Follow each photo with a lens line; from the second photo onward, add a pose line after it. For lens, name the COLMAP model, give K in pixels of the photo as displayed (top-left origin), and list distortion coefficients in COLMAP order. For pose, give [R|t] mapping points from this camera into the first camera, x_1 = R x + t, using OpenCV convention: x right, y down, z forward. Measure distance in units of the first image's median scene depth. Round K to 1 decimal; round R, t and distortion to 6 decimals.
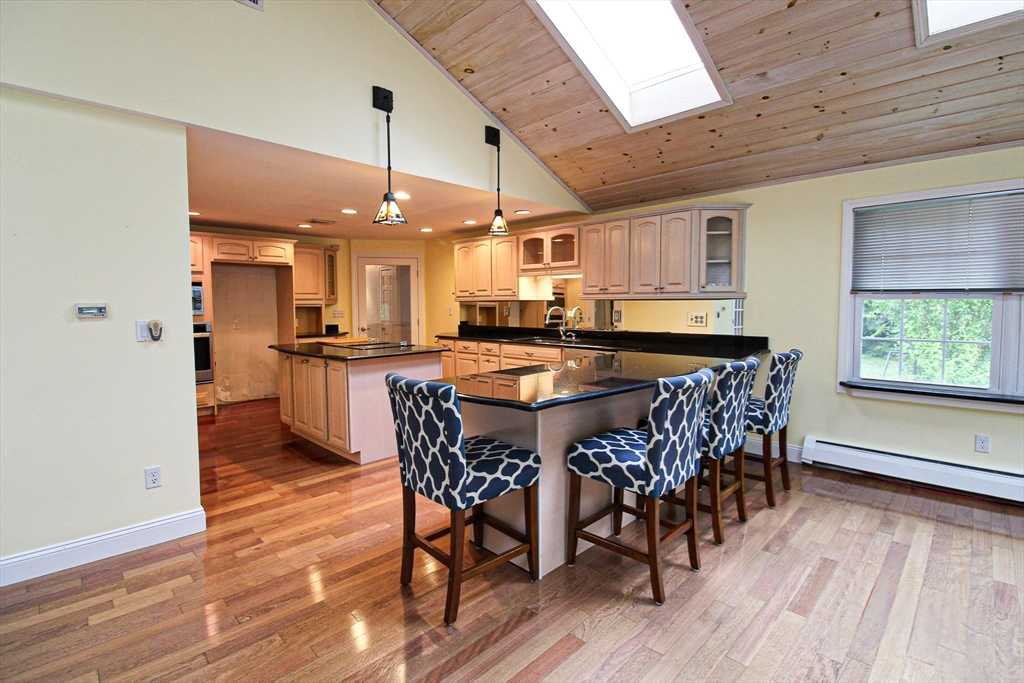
lens RADIAL K [[472.8, 0, 511.5], [0, 472.8, 326.4], [0, 0, 1]] dist [-0.000029, -0.014457]
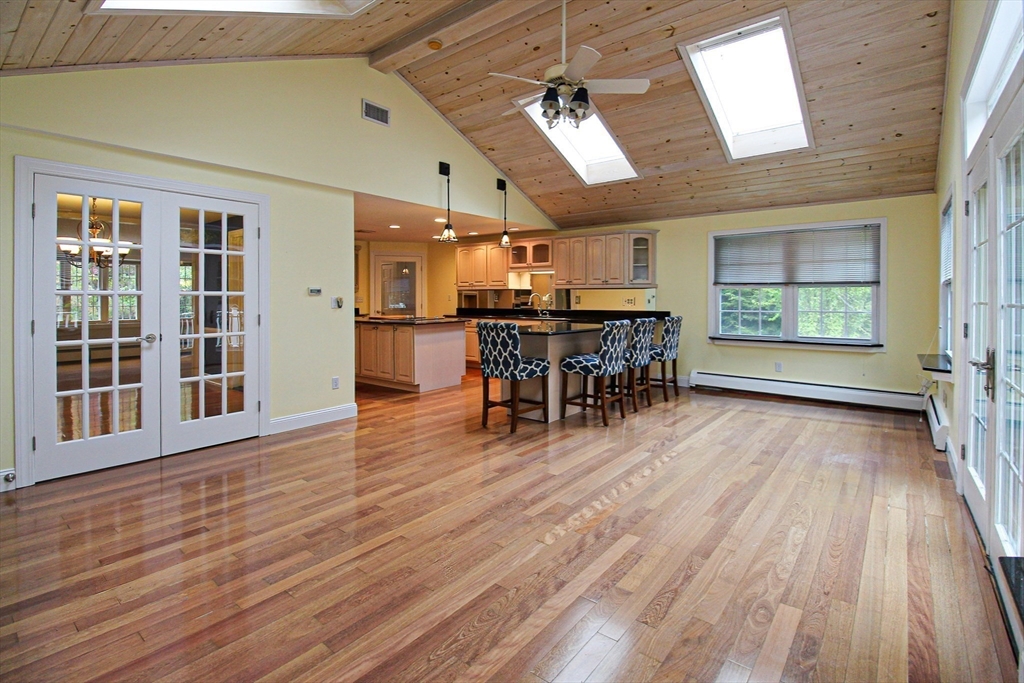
lens RADIAL K [[486.5, 0, 507.8], [0, 486.5, 293.3], [0, 0, 1]] dist [-0.001313, -0.000481]
pose [[0.994829, 0.004406, 0.101470, -0.218636], [0.000975, 0.998598, -0.052916, 0.055881], [-0.101561, 0.052742, 0.993430, -0.721061]]
